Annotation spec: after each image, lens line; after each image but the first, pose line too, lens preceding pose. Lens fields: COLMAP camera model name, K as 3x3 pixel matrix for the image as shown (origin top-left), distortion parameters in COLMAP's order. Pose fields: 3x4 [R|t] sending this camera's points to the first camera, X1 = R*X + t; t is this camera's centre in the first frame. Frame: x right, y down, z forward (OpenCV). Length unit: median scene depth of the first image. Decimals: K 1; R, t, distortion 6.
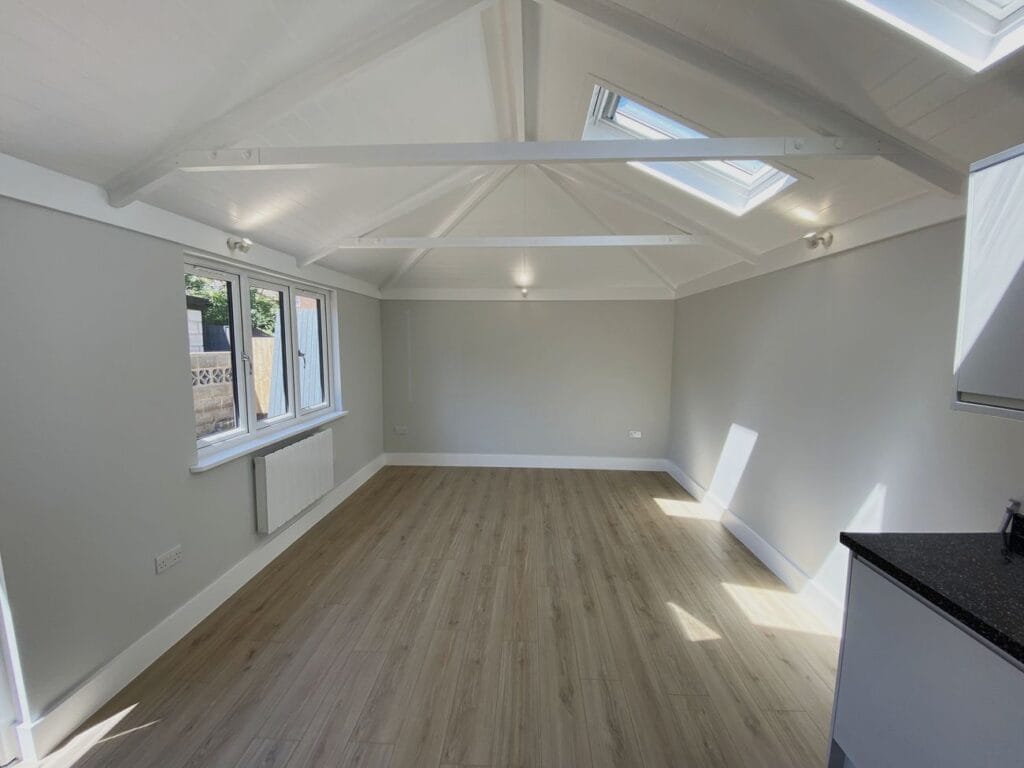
lens RADIAL K [[414.6, 0, 509.2], [0, 414.6, 385.5], [0, 0, 1]] dist [-0.008046, -0.003407]
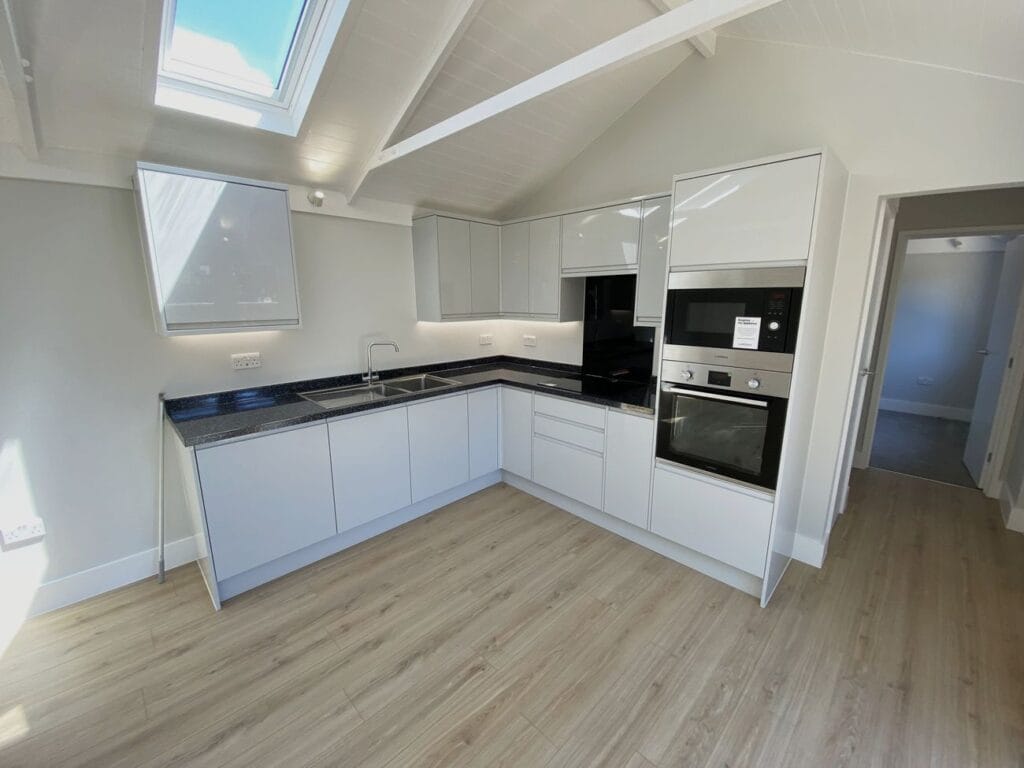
lens RADIAL K [[414.6, 0, 511.6], [0, 414.6, 382.0], [0, 0, 1]] dist [-0.008046, -0.003407]
pose [[-0.741953, -0.136549, 0.656400, -0.441373], [0.070844, 0.957592, 0.279282, -0.056685], [-0.666699, 0.253716, -0.700815, 0.660135]]
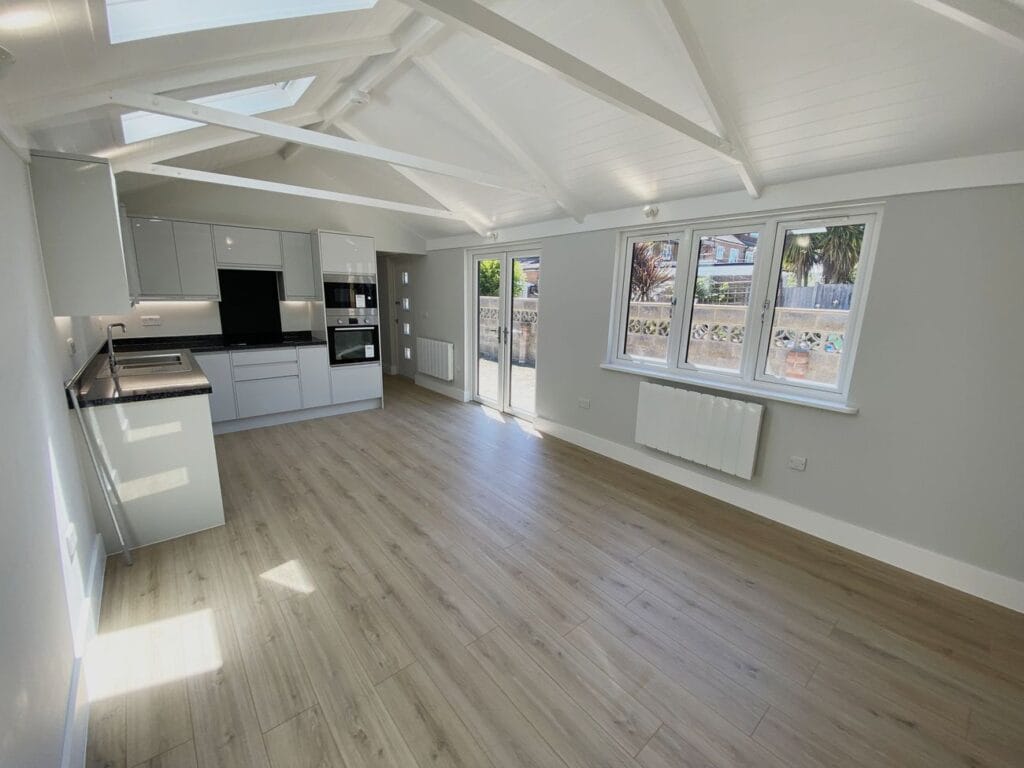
lens RADIAL K [[414.6, 0, 508.6], [0, 414.6, 383.4], [0, 0, 1]] dist [-0.008046, -0.003407]
pose [[-0.734628, 0.126289, -0.666613, 0.592737], [-0.098538, 0.952246, 0.288993, -0.159571], [0.671277, 0.277989, -0.687102, 1.715200]]
